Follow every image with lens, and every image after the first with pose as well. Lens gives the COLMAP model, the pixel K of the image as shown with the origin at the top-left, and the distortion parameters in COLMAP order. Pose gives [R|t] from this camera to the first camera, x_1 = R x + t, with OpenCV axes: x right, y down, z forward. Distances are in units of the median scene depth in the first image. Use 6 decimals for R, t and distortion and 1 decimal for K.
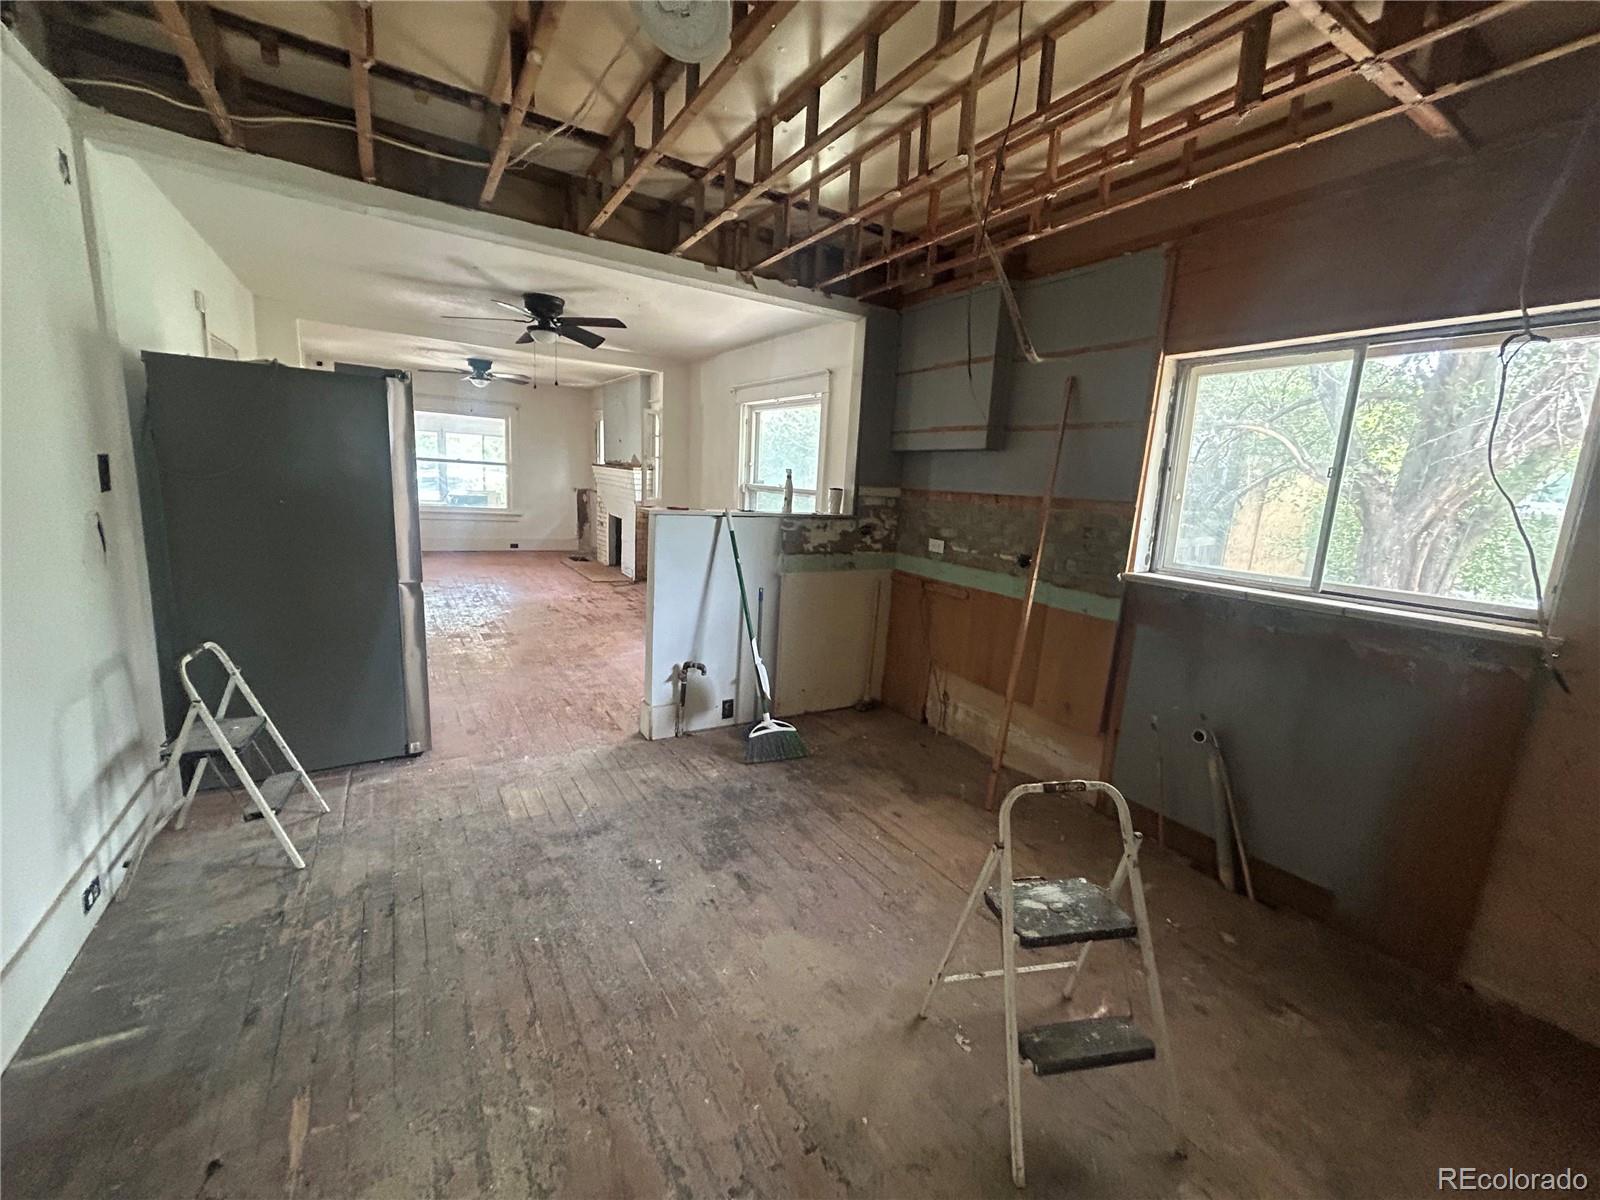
lens RADIAL K [[651.9, 0, 799.4], [0, 651.9, 598.9], [0, 0, 1]] dist [-0.002485, 0.001508]
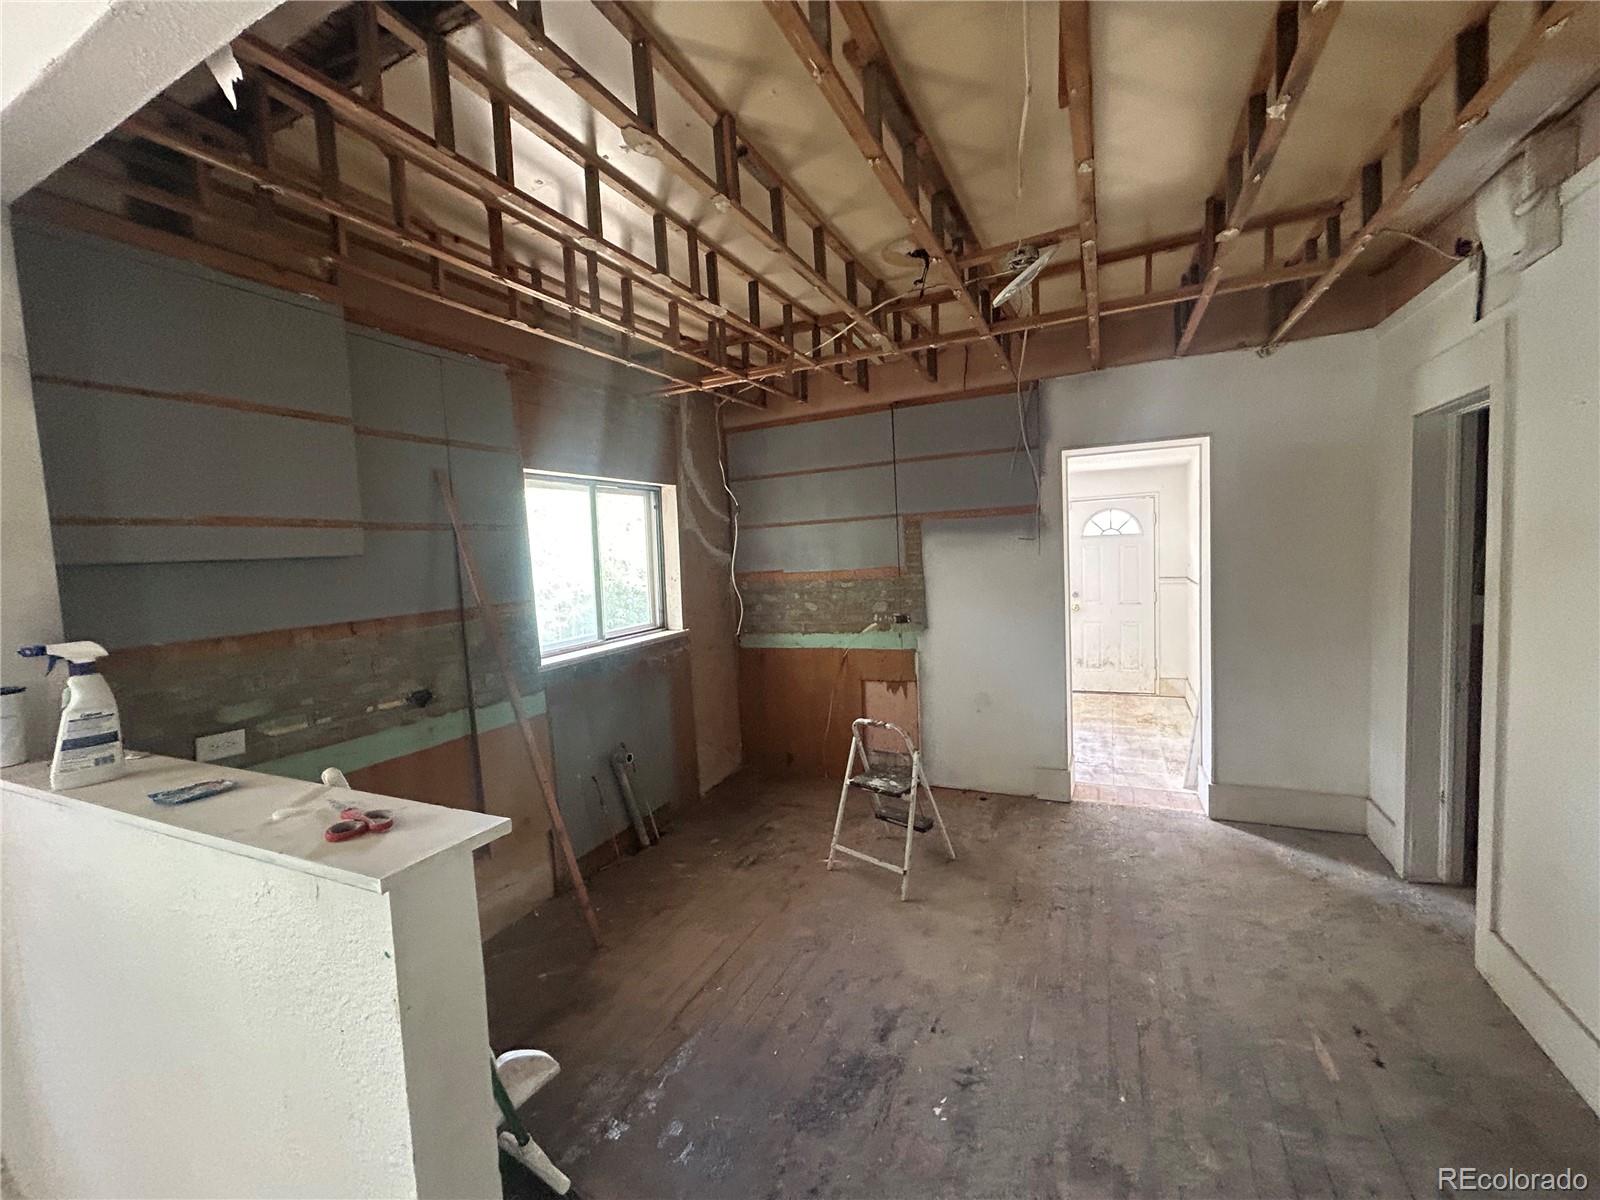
lens RADIAL K [[651.9, 0, 801.3], [0, 651.9, 596.5], [0, 0, 1]] dist [-0.002485, 0.001508]
pose [[-0.550478, -0.090277, 0.829954, -0.720198], [0.169015, 0.961499, 0.216687, -0.366796], [-0.817562, 0.259556, -0.514026, 1.401825]]
